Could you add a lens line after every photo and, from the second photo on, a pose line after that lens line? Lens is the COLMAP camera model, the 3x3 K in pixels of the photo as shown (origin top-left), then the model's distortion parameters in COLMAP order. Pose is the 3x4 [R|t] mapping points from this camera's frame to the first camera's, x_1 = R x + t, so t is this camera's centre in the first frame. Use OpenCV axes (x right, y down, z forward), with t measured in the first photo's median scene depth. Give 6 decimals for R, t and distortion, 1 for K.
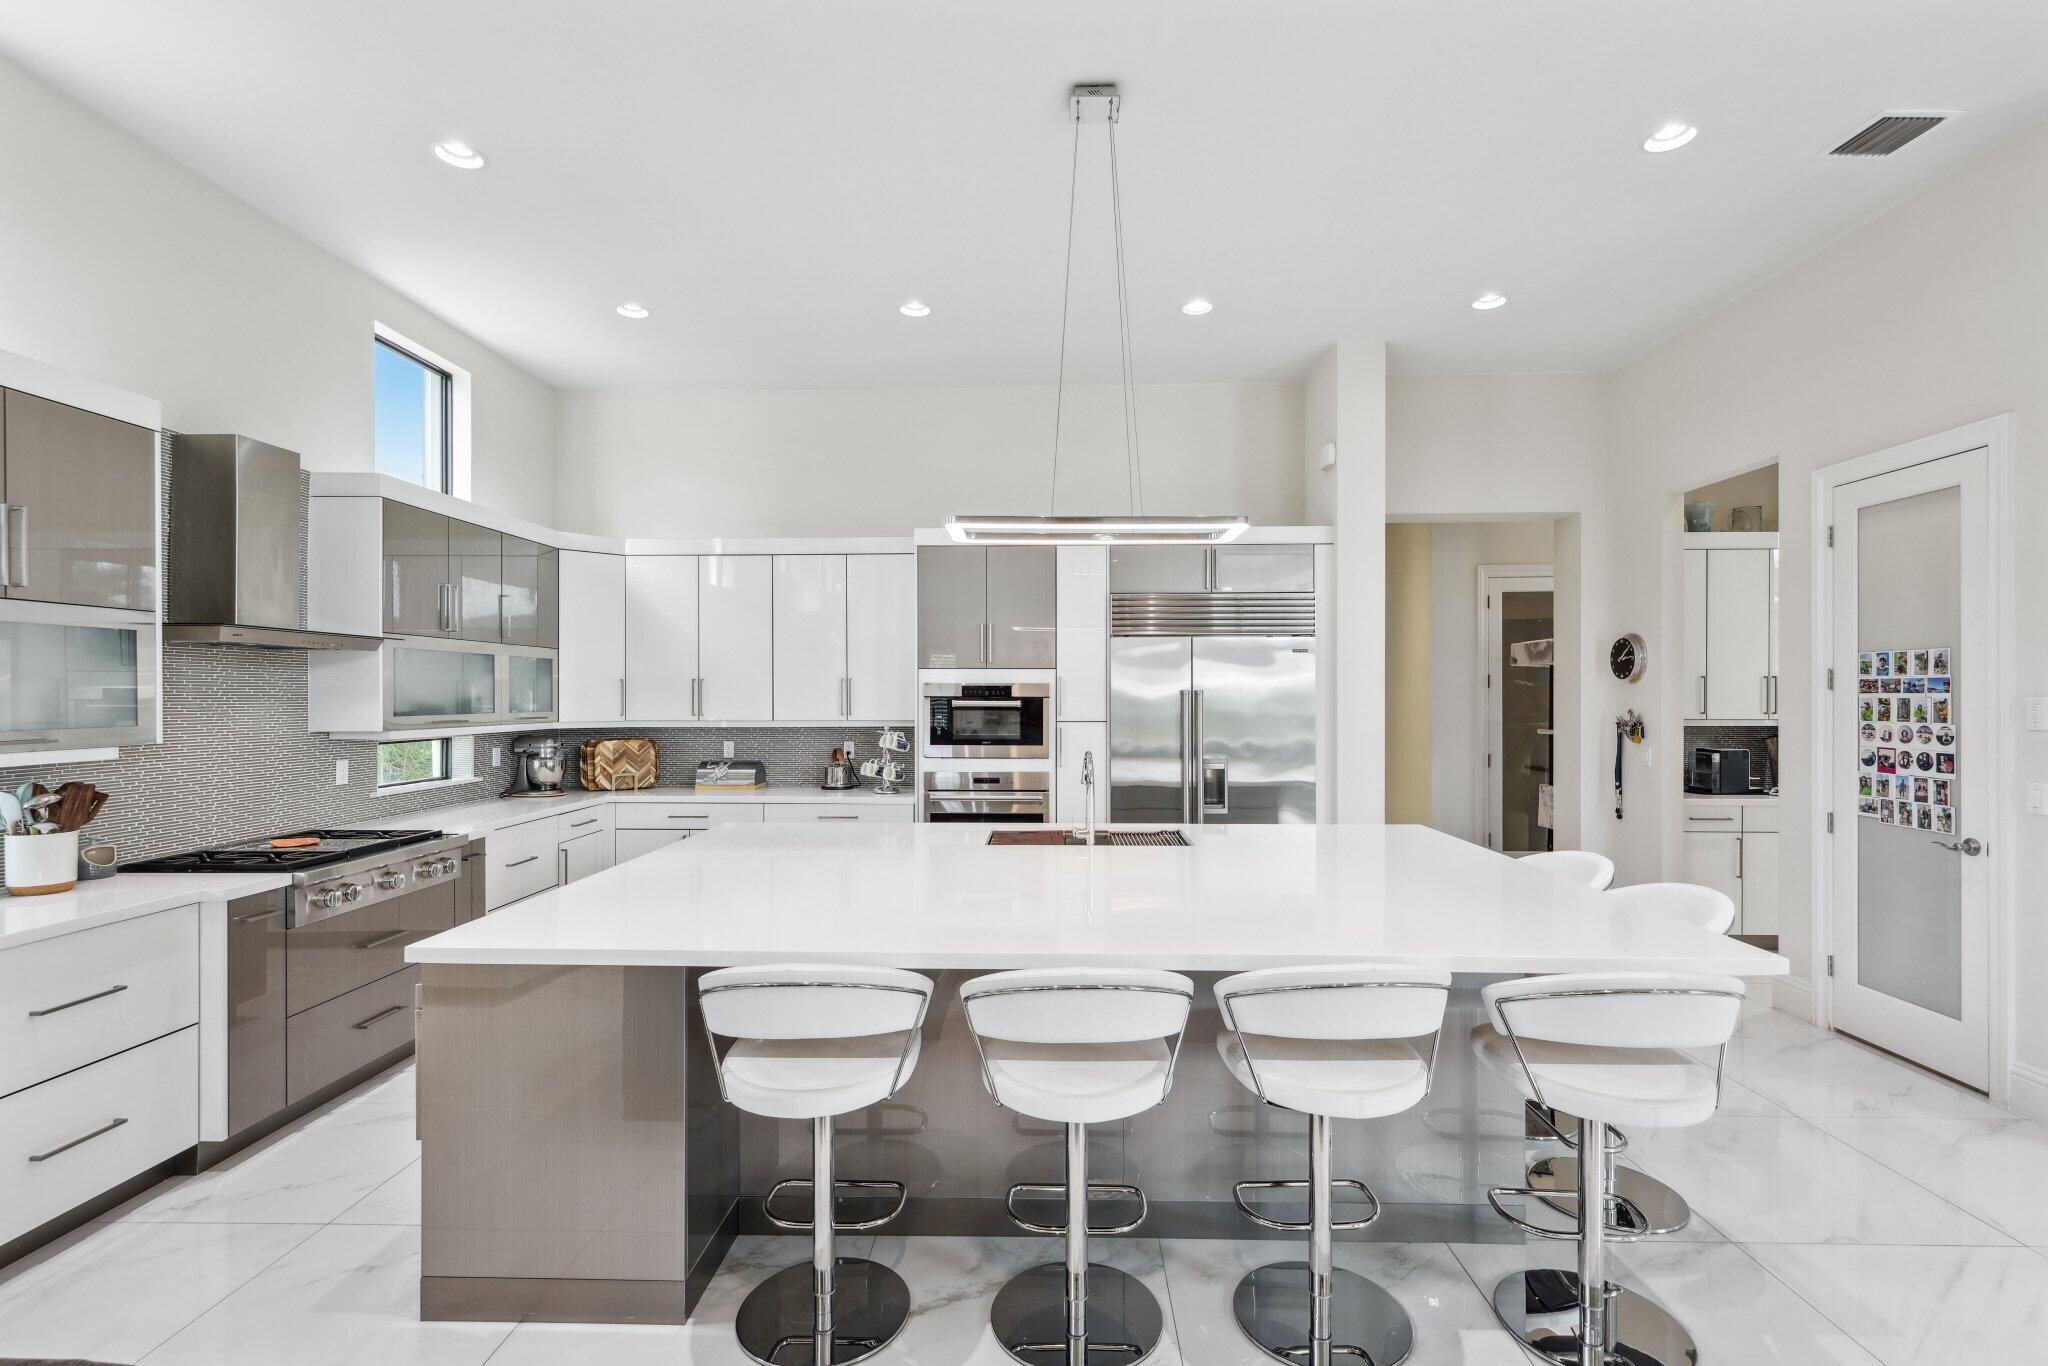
lens RADIAL K [[916.9, 0, 1019.5], [0, 916.9, 693.3], [0, 0, 1]] dist [-0.003065, 0.000227]
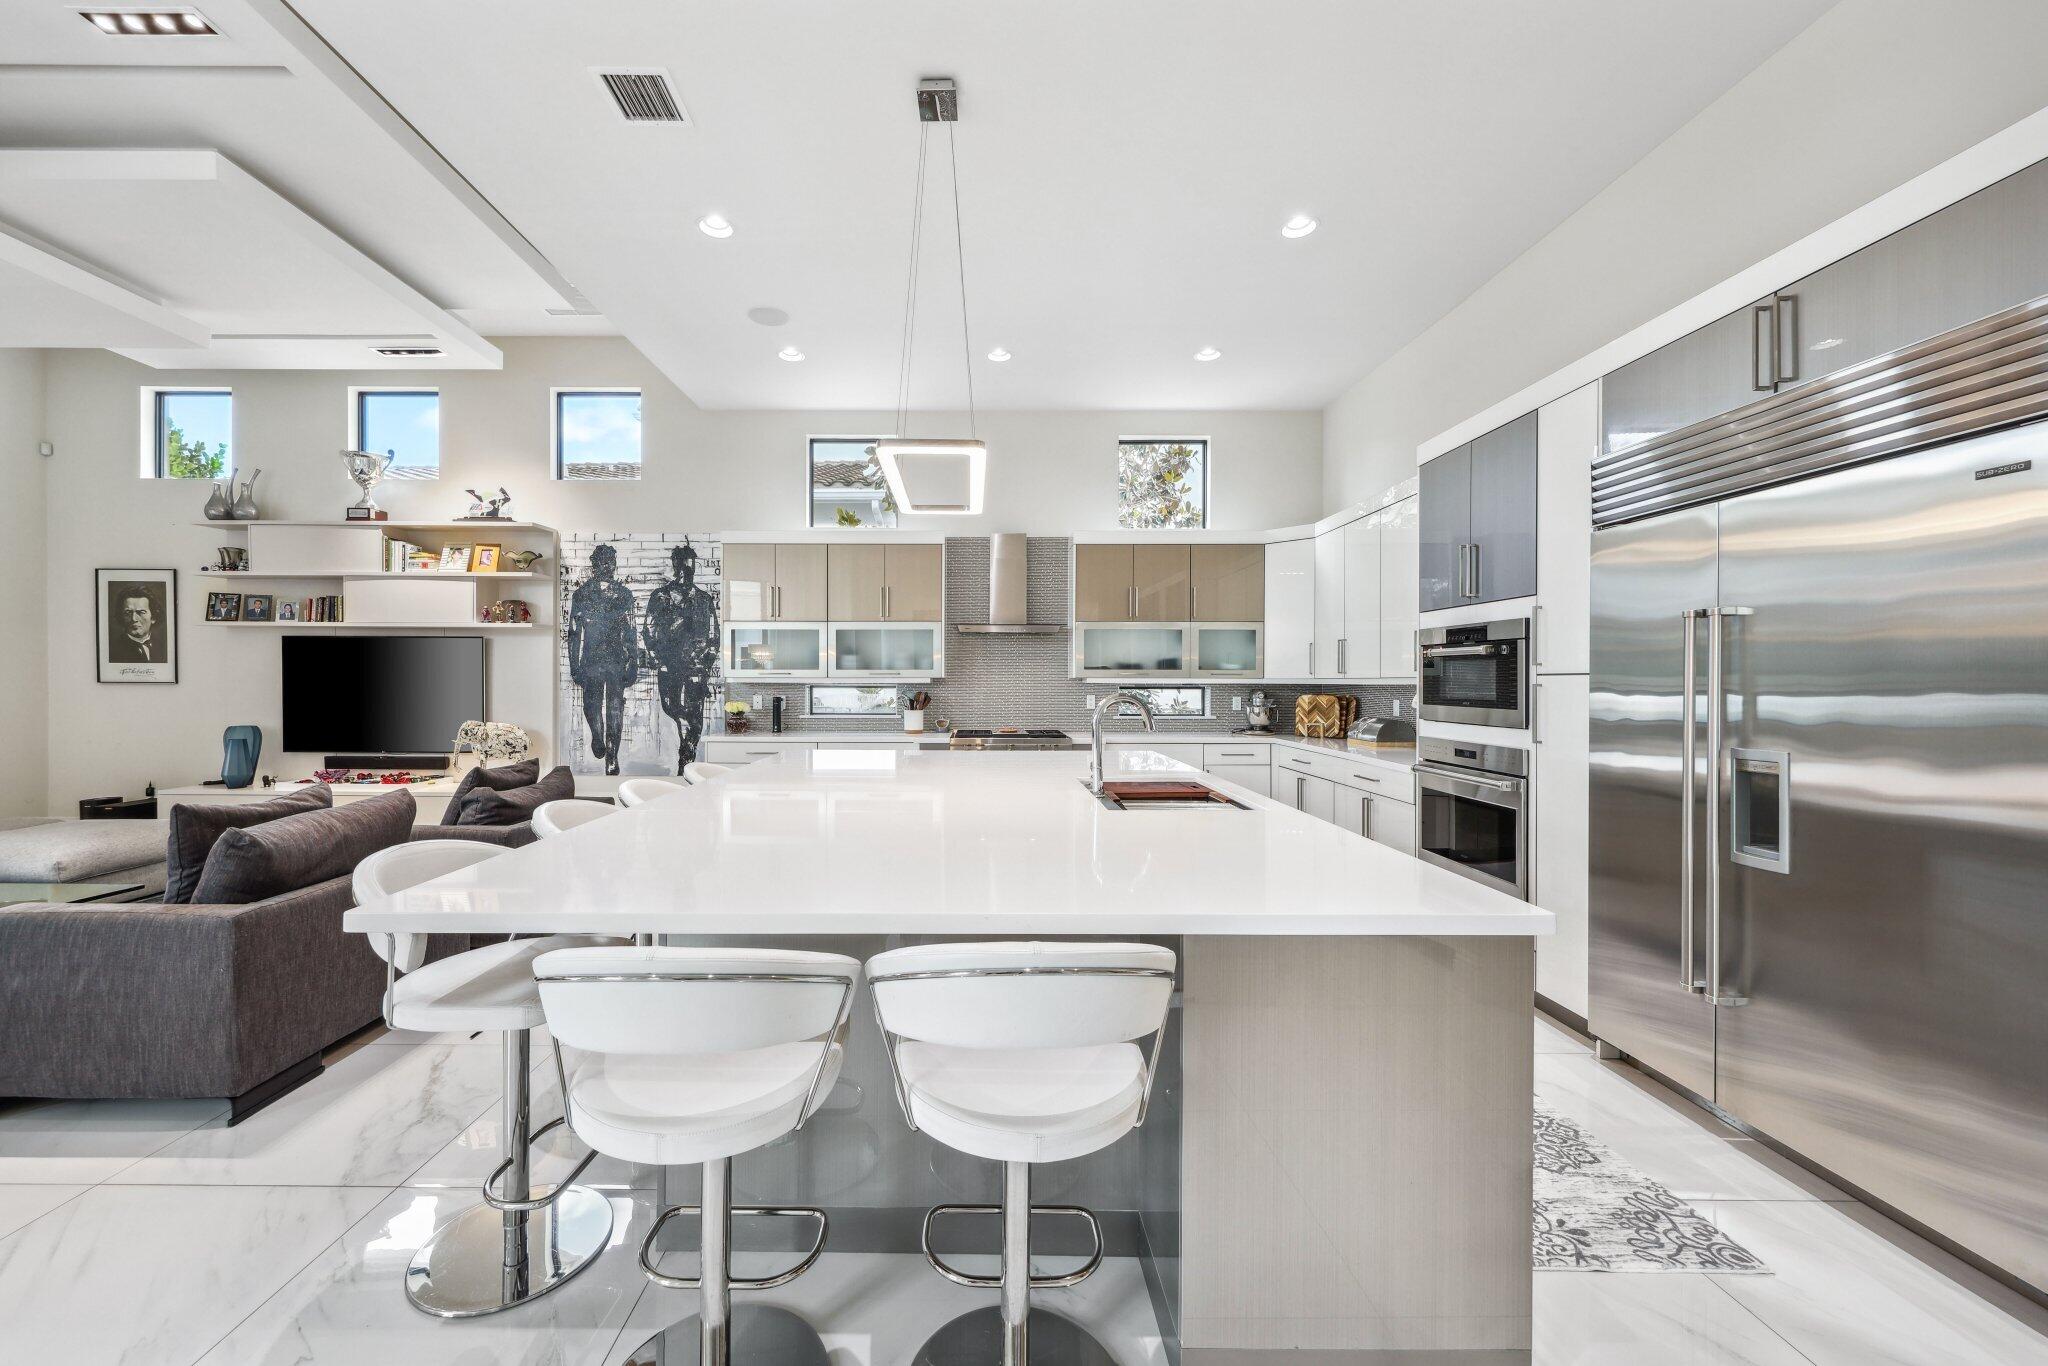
lens RADIAL K [[778.7, 0, 980.6], [0, 778.7, 683.7], [0, 0, 1]] dist [-0.001218, 0.000104]
pose [[0.032106, 0.003588, -0.999478, 0.615475], [-0.000516, 0.999993, 0.003573, 0.037479], [0.999484, 0.000401, 0.032108, 0.606044]]
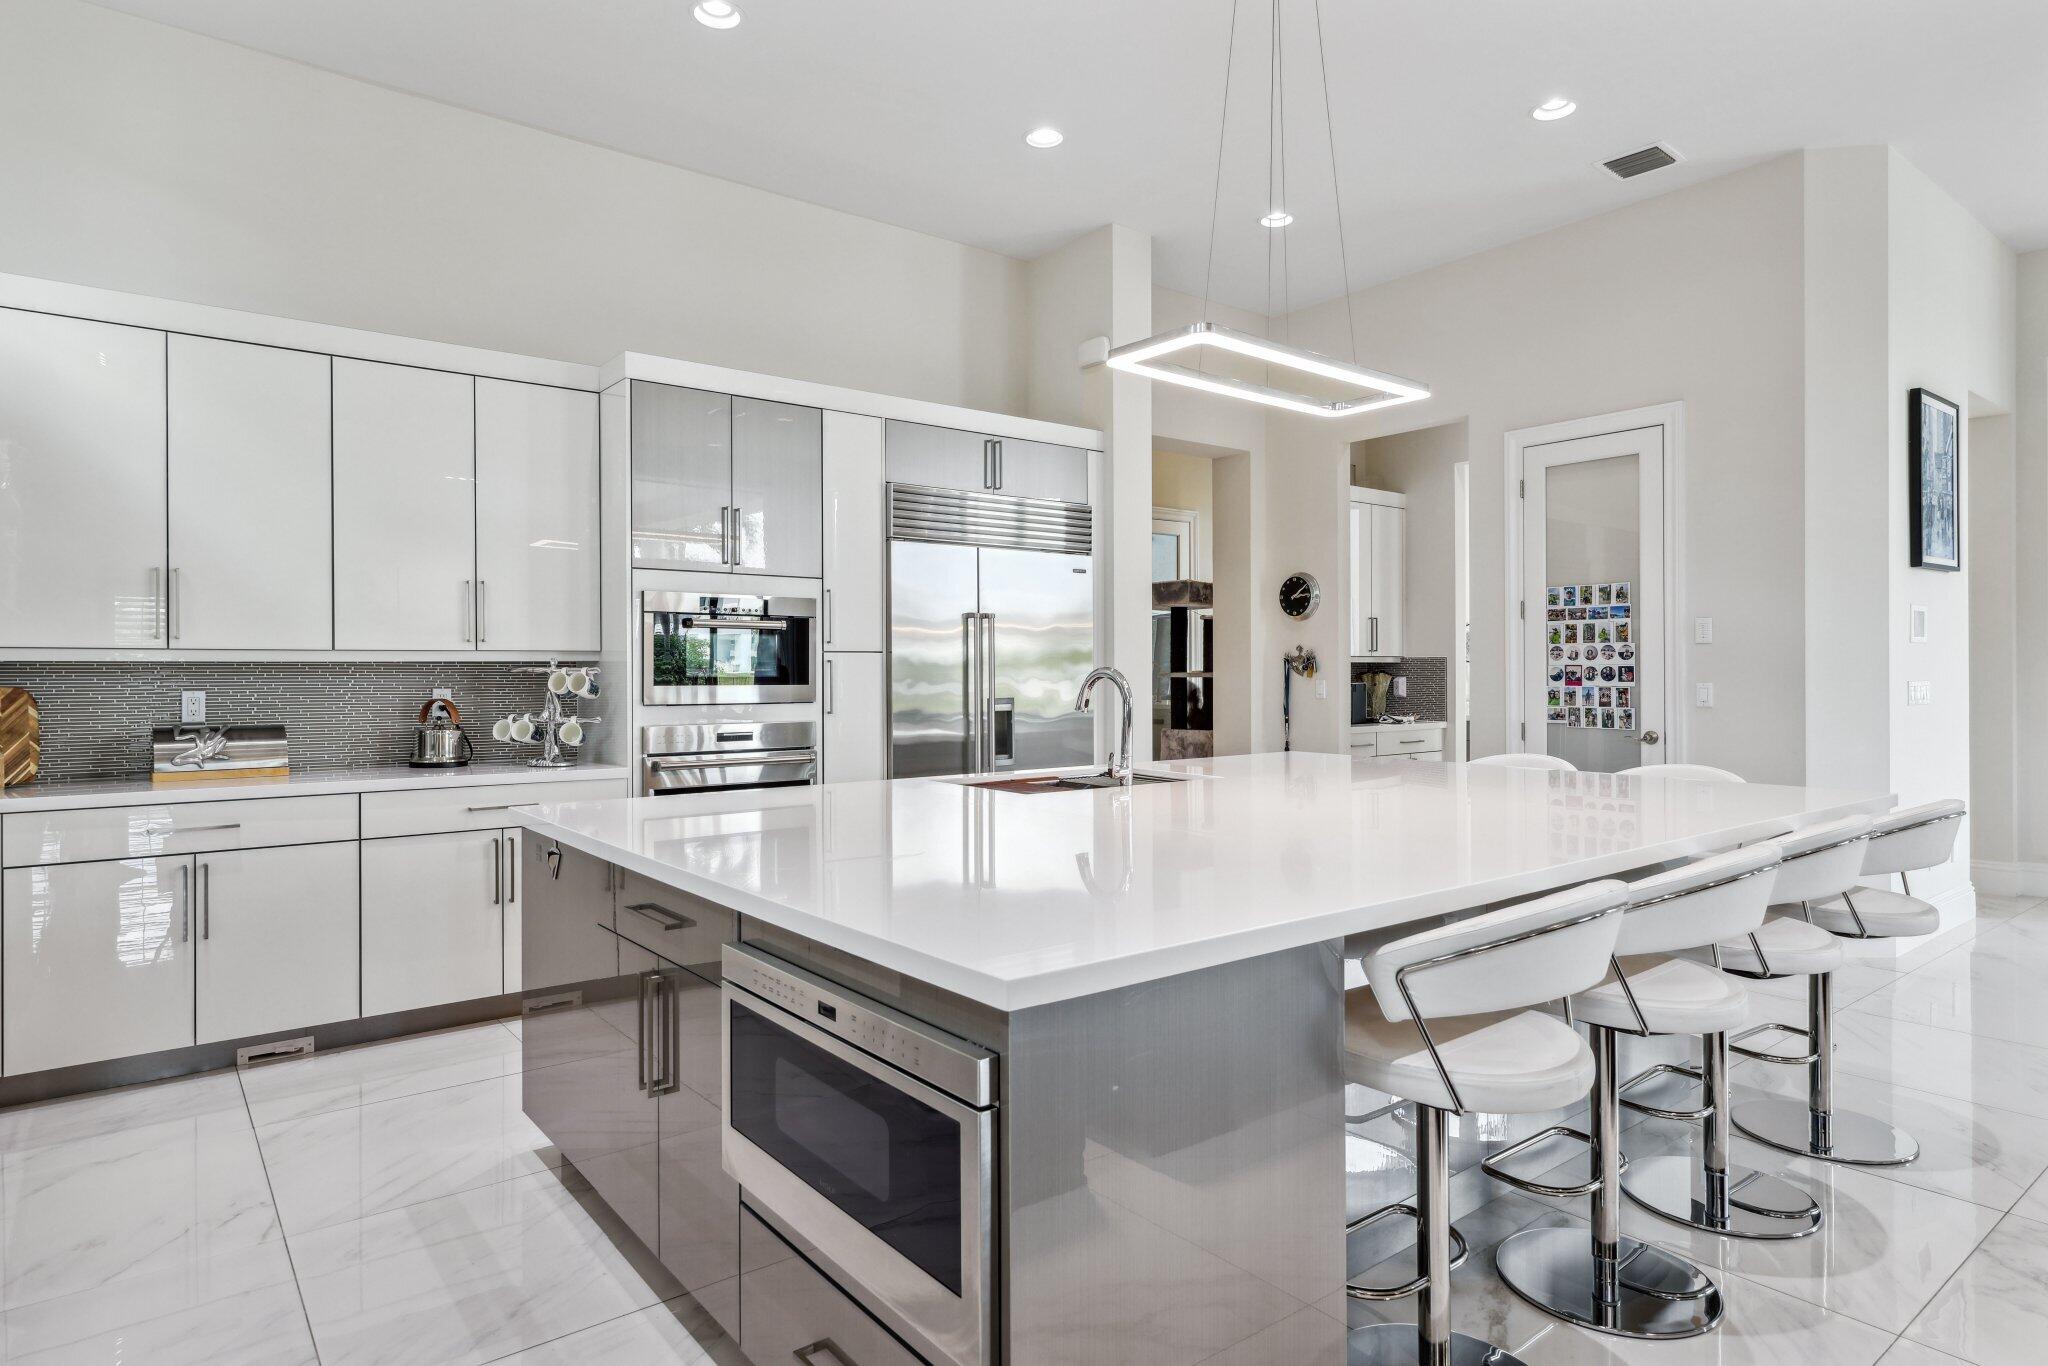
lens RADIAL K [[1131.6, 0, 1003.9], [0, 1131.6, 667.2], [0, 0, 1]] dist [-0.005742, 0.001101]
pose [[0.775214, 0.000709, 0.631698, -0.430994], [0.001022, 0.999997, -0.002376, 0.047637], [-0.631698, 0.002488, 0.775211, 0.227831]]
